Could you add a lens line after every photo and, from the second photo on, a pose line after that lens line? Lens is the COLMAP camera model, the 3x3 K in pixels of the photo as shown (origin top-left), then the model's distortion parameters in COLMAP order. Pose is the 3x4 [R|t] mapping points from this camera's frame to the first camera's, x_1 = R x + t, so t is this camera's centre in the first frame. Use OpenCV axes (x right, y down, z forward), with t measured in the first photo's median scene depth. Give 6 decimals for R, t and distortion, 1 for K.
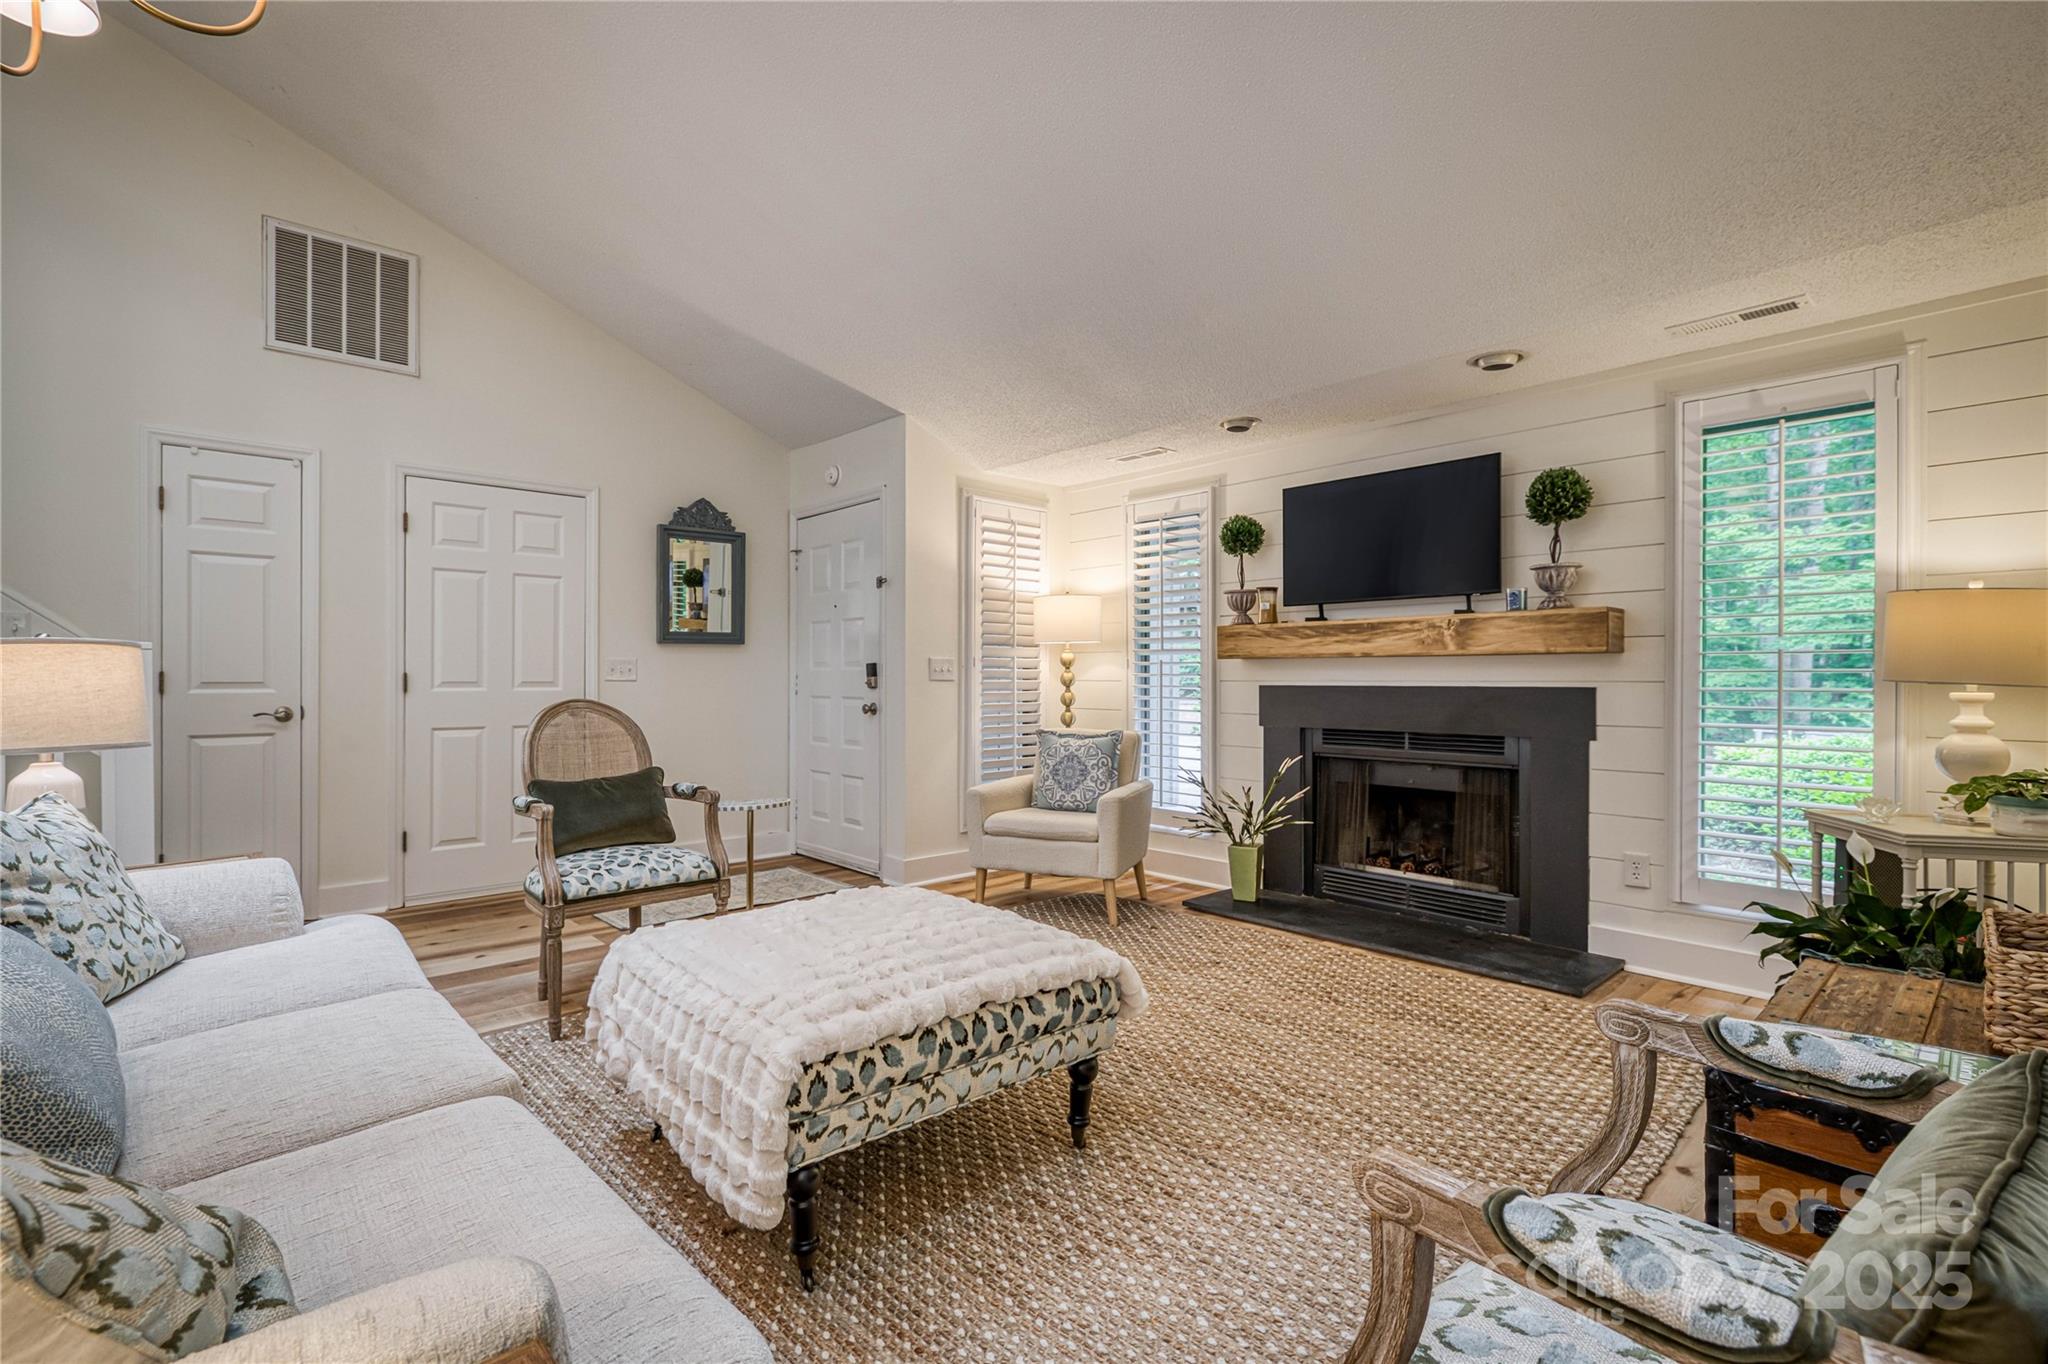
lens RADIAL K [[928.3, 0, 1026.0], [0, 928.3, 668.3], [0, 0, 1]] dist [0.001804, 0.000164]
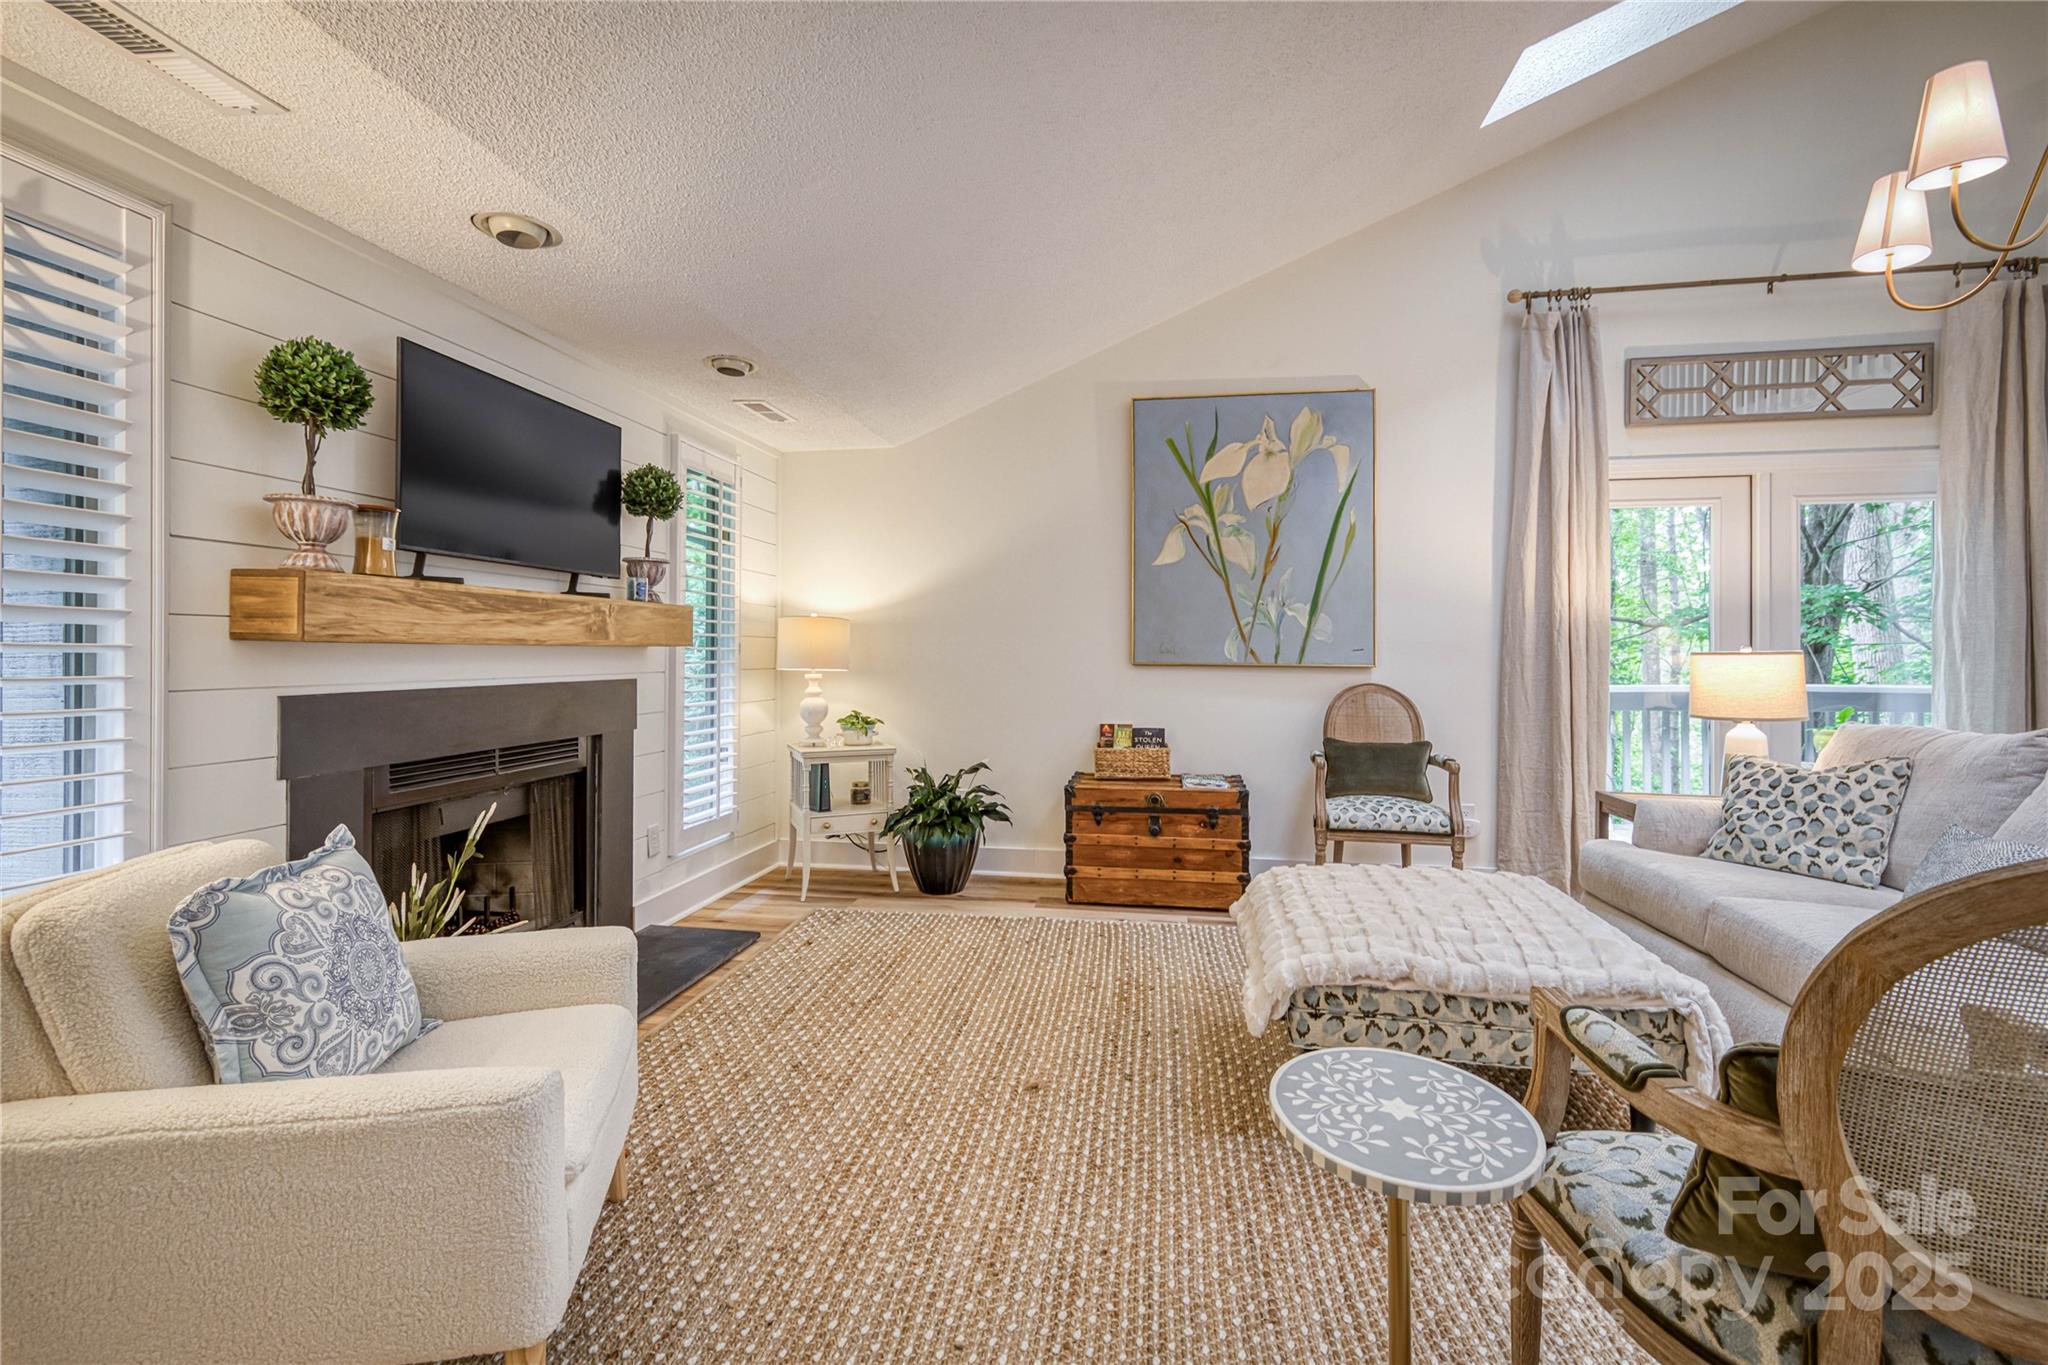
lens RADIAL K [[896.1, 0, 1019.2], [0, 896.1, 653.2], [0, 0, 1]] dist [-0.001424, 0.001153]
pose [[-0.605581, -0.001306, 0.795782, -0.370426], [-0.009162, 0.999944, -0.005331, -0.005474], [-0.795731, -0.010519, -0.605559, 1.032100]]
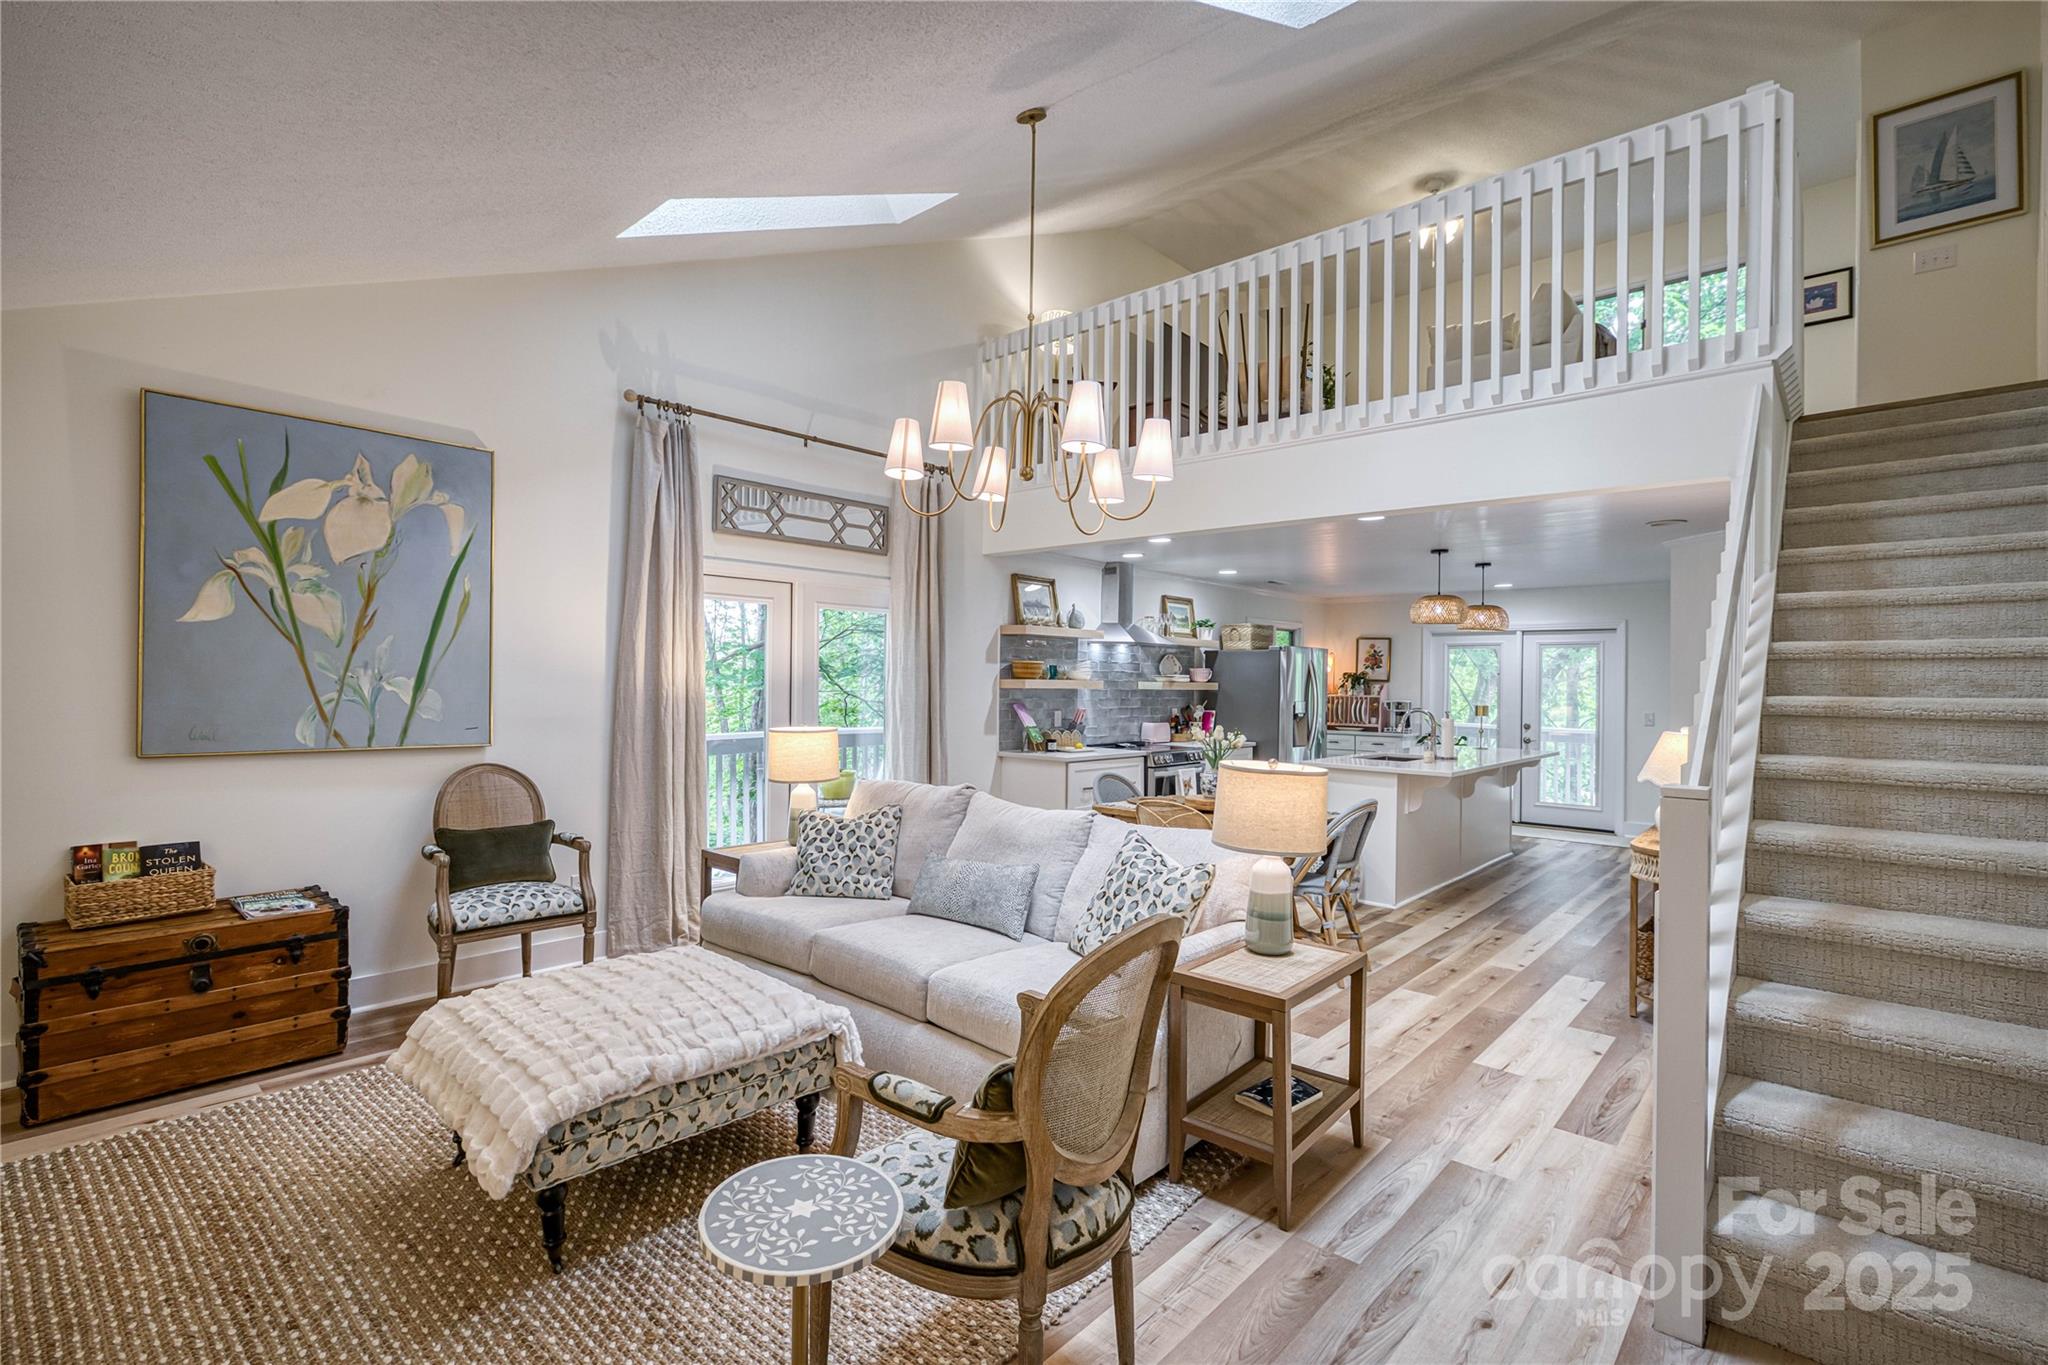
lens RADIAL K [[911.5, 0, 1020.7], [0, 911.5, 689.2], [0, 0, 1]] dist [0.001830, 0.000274]
pose [[-0.996667, -0.010105, -0.080953, -0.293245], [-0.009465, 0.999921, -0.008291, -0.056551], [0.081030, -0.007497, -0.996683, 1.114869]]
